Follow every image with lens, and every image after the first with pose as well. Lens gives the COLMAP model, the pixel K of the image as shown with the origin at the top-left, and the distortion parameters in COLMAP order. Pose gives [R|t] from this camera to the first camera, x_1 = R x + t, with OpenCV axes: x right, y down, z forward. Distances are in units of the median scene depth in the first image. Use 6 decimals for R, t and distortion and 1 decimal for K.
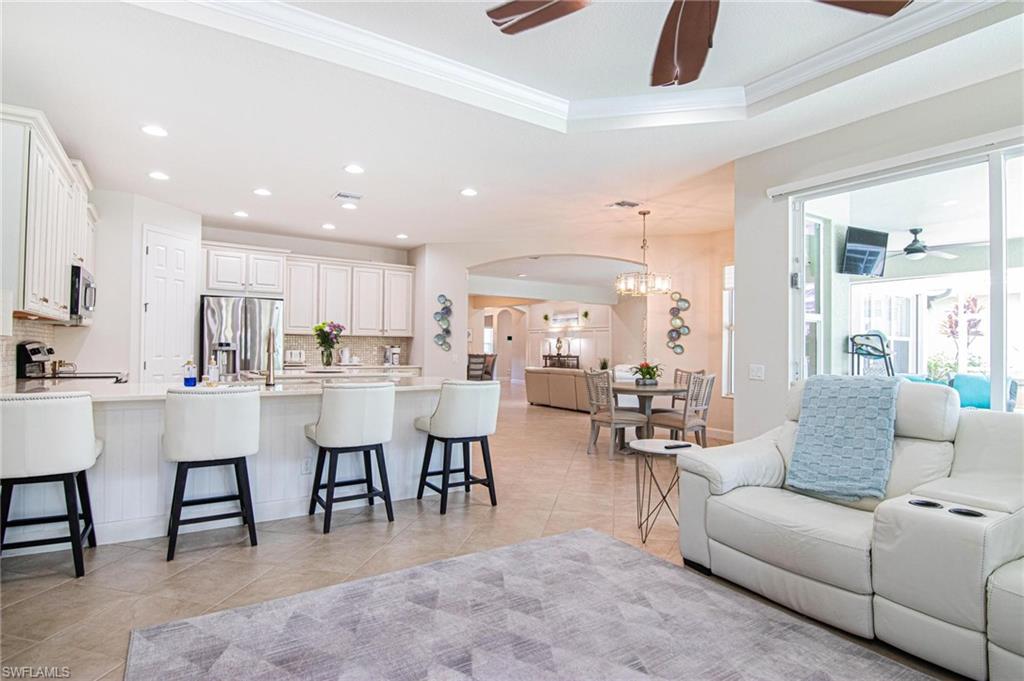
lens RADIAL K [[524.4, 0, 512.0], [0, 524.4, 340.5], [0, 0, 1]] dist [-0.001139, -0.016006]
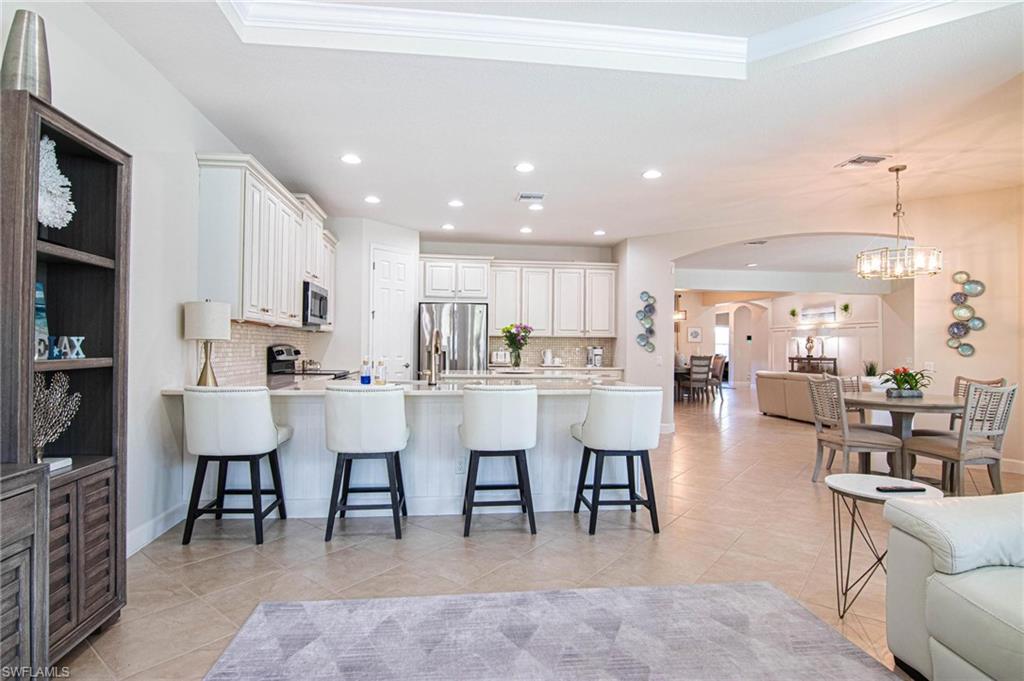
lens RADIAL K [[524.4, 0, 512.0], [0, 524.4, 340.5], [0, 0, 1]] dist [-0.001139, -0.016006]
pose [[0.893897, -0.010079, -0.448158, 0.096841], [0.008756, 0.999949, -0.005023, 0.002559], [0.448186, 0.000566, 0.893940, 0.089803]]
